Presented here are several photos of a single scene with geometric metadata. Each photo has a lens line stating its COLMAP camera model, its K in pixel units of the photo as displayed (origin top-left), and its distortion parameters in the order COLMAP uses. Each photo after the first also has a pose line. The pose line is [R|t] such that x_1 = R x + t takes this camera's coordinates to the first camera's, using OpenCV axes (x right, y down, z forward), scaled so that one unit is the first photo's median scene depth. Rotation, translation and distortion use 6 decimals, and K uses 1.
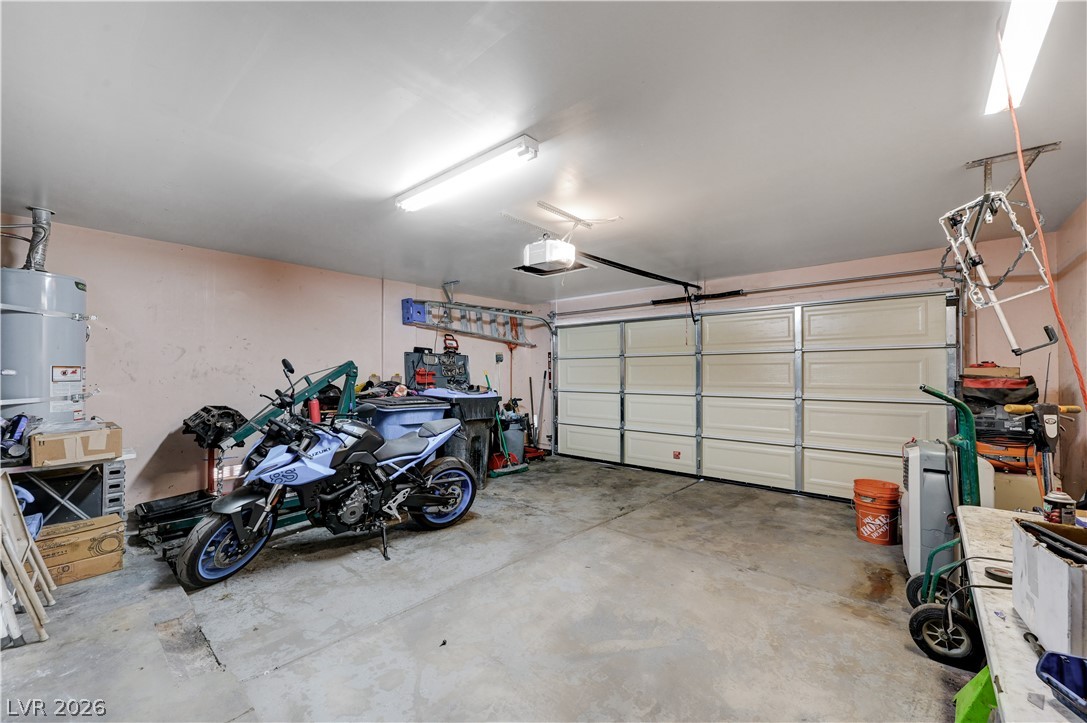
lens RADIAL K [[425.2, 0, 541.2], [0, 425.2, 368.0], [0, 0, 1]] dist [0.011484, -0.000100]
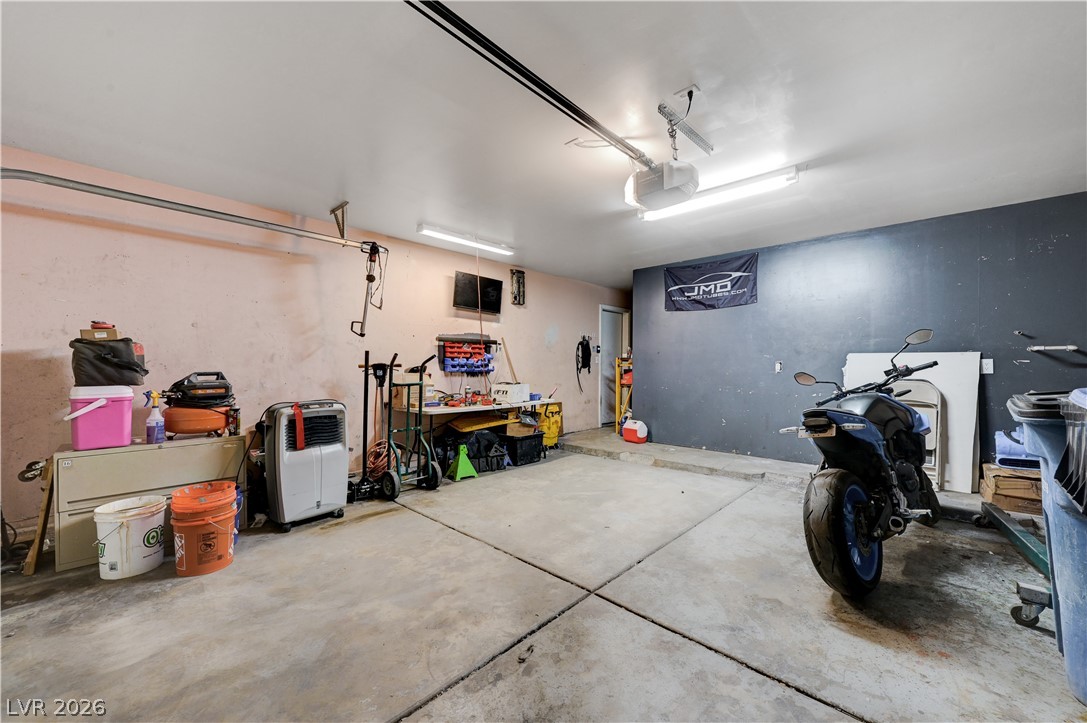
lens RADIAL K [[425.2, 0, 541.2], [0, 425.2, 368.0], [0, 0, 1]] dist [0.011484, -0.000100]
pose [[-0.999352, -0.007548, 0.035193, 0.201694], [-0.008084, 0.999853, -0.015107, 0.076794], [-0.035074, -0.015382, -0.999266, 1.754073]]
